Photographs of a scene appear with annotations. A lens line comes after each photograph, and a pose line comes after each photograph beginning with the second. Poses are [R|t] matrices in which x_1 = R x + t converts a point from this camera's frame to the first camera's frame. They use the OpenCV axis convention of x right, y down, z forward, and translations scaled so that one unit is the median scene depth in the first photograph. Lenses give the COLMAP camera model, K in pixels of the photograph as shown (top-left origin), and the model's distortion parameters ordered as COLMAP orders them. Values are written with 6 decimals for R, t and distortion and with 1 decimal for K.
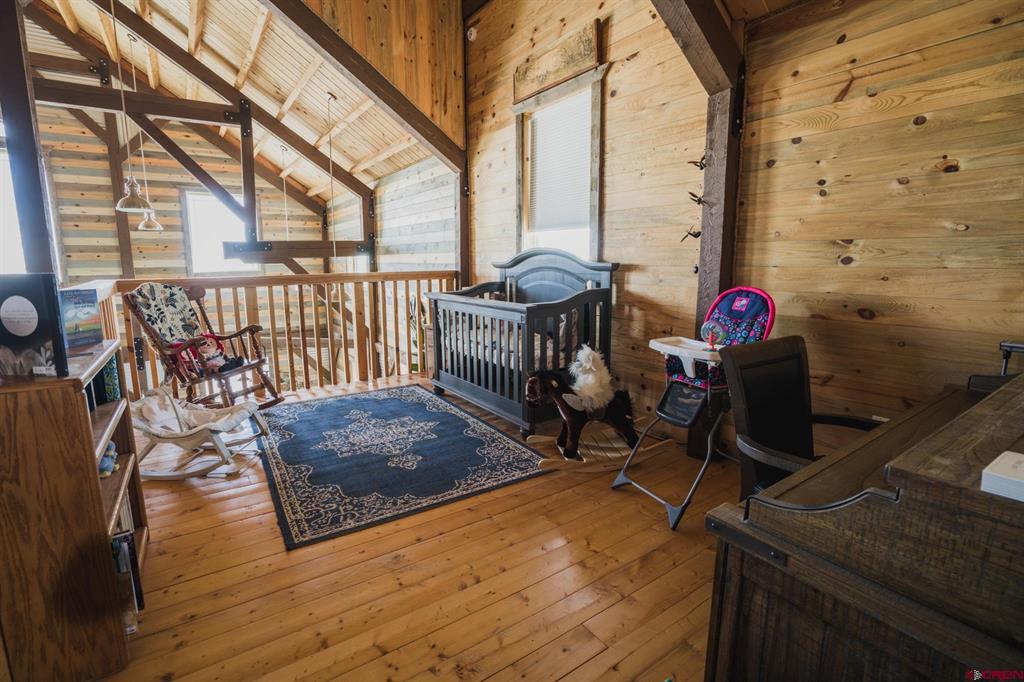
lens RADIAL K [[473.8, 0, 506.1], [0, 473.8, 341.9], [0, 0, 1]] dist [-0.042789, 0.009482]
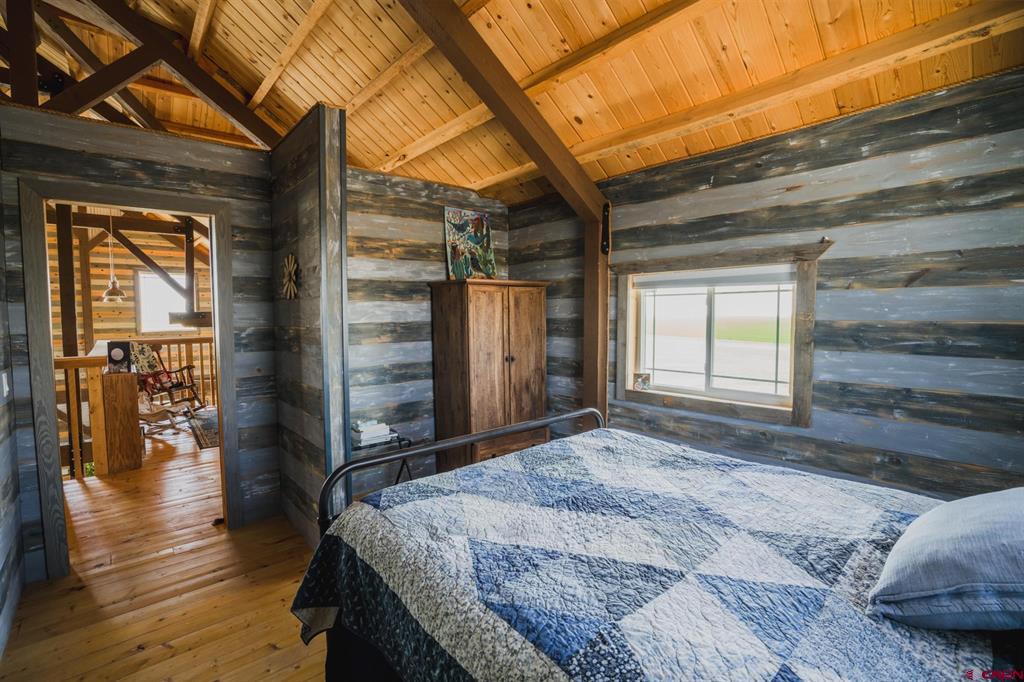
lens RADIAL K [[473.8, 0, 511.2], [0, 473.8, 337.2], [0, 0, 1]] dist [-0.042789, 0.009482]
pose [[0.993454, -0.017156, 0.112935, 0.457055], [0.029956, 0.993184, -0.112639, 0.091607], [-0.110233, 0.115285, 0.987197, -0.854107]]
